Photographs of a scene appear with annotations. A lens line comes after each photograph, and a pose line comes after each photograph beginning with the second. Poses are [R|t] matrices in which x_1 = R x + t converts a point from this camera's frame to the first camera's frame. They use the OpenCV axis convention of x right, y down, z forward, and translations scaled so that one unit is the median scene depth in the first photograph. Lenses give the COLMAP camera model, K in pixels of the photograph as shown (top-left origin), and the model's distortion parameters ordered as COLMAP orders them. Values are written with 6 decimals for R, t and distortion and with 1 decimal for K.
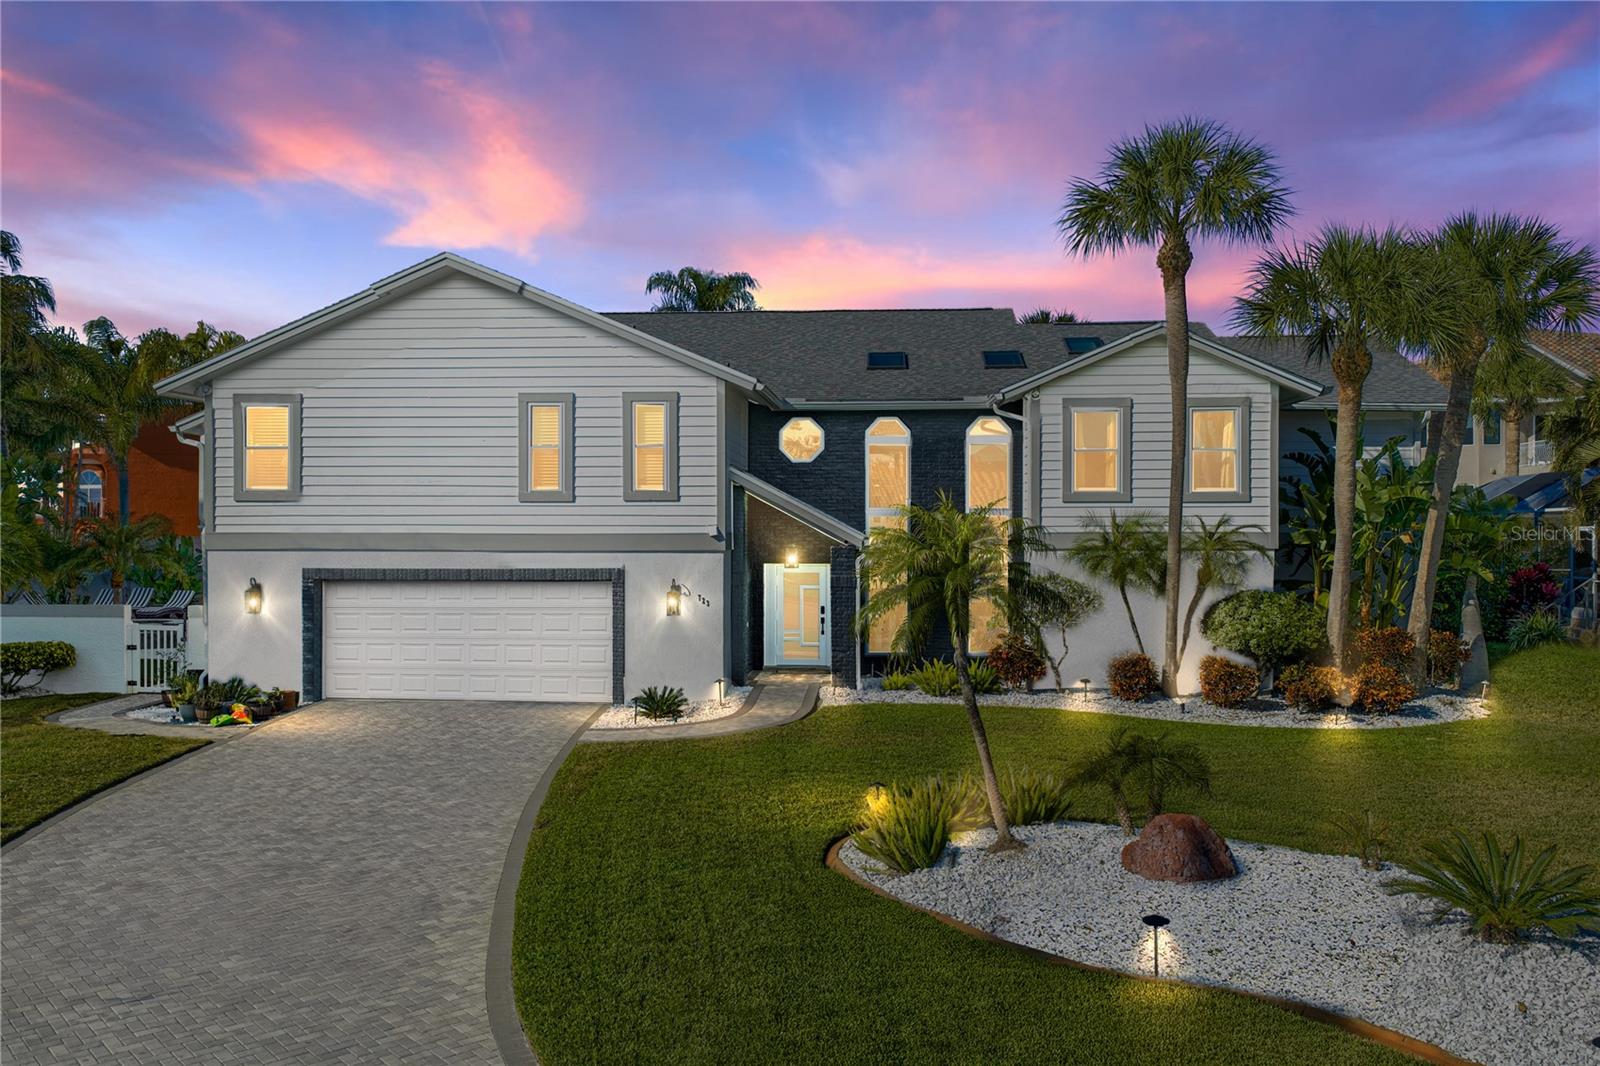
lens RADIAL K [[1331.2, 0, 800.0], [0, 1331.2, 533.0], [0, 0, 1]] dist [0.040447, 0.000214]
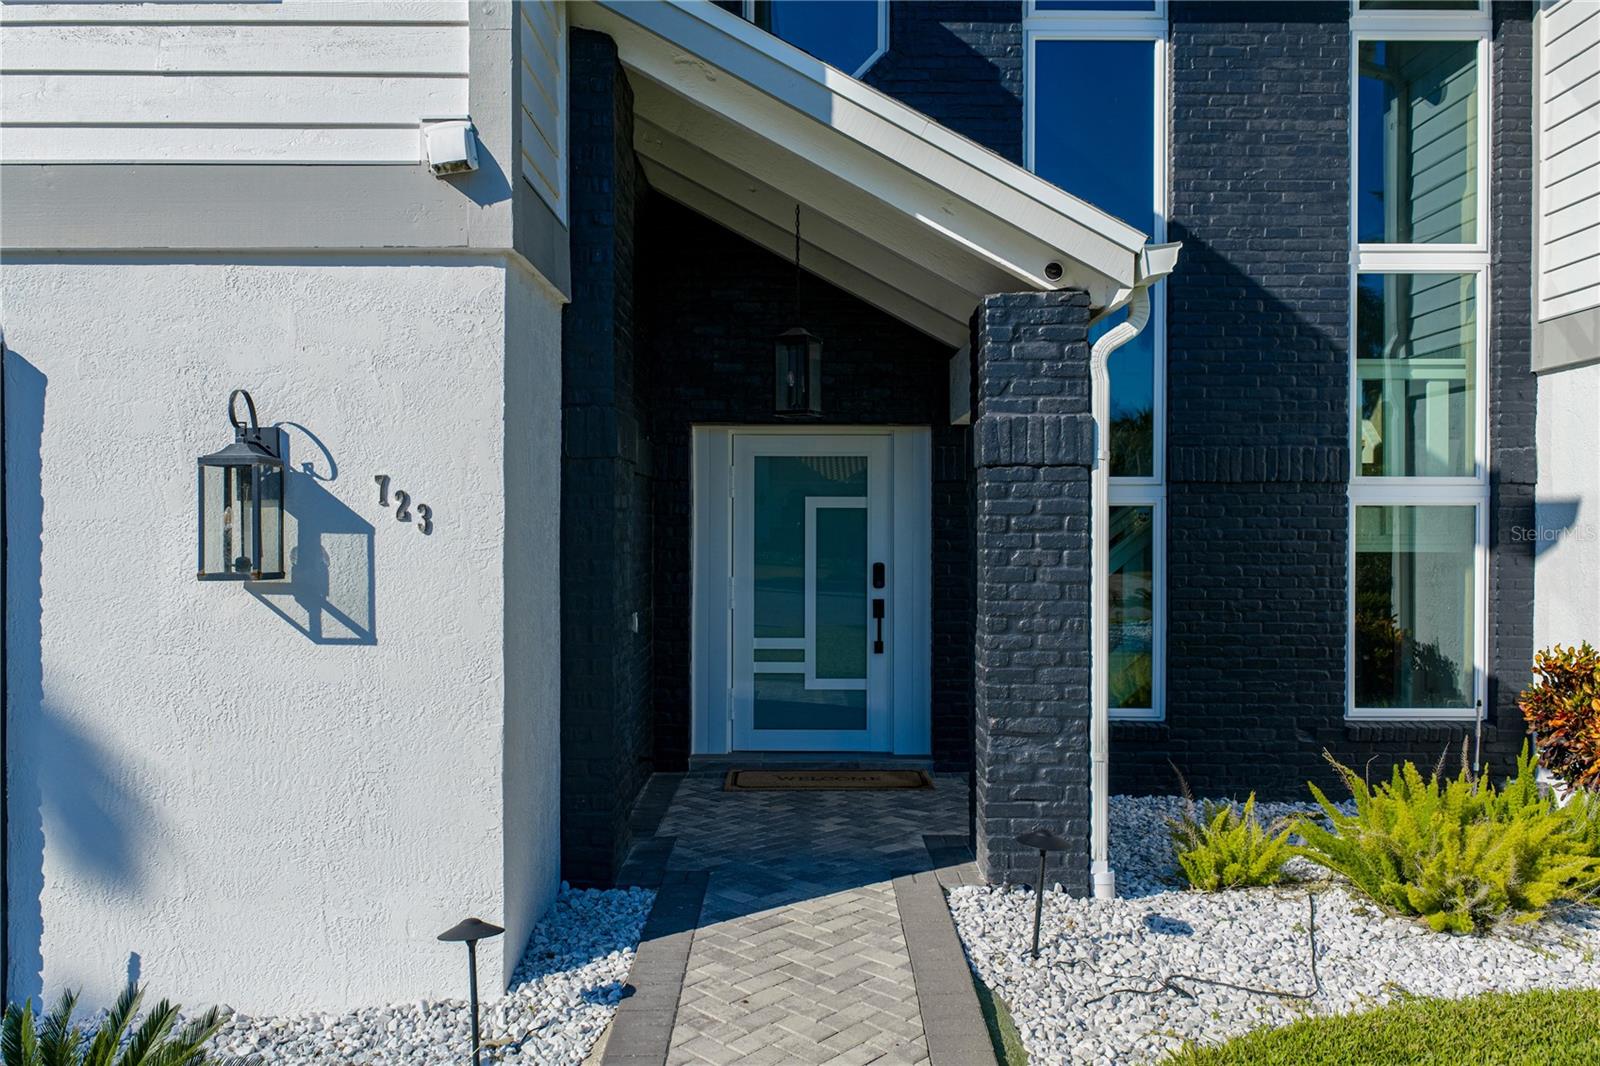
lens RADIAL K [[1331.2, 0, 800.0], [0, 1331.2, 533.0], [0, 0, 1]] dist [0.040447, 0.000214]
pose [[0.997718, -0.001423, 0.067499, -0.026348], [0.001597, 0.999996, -0.002522, 0.055423], [-0.067495, 0.002624, 0.997716, 0.790443]]
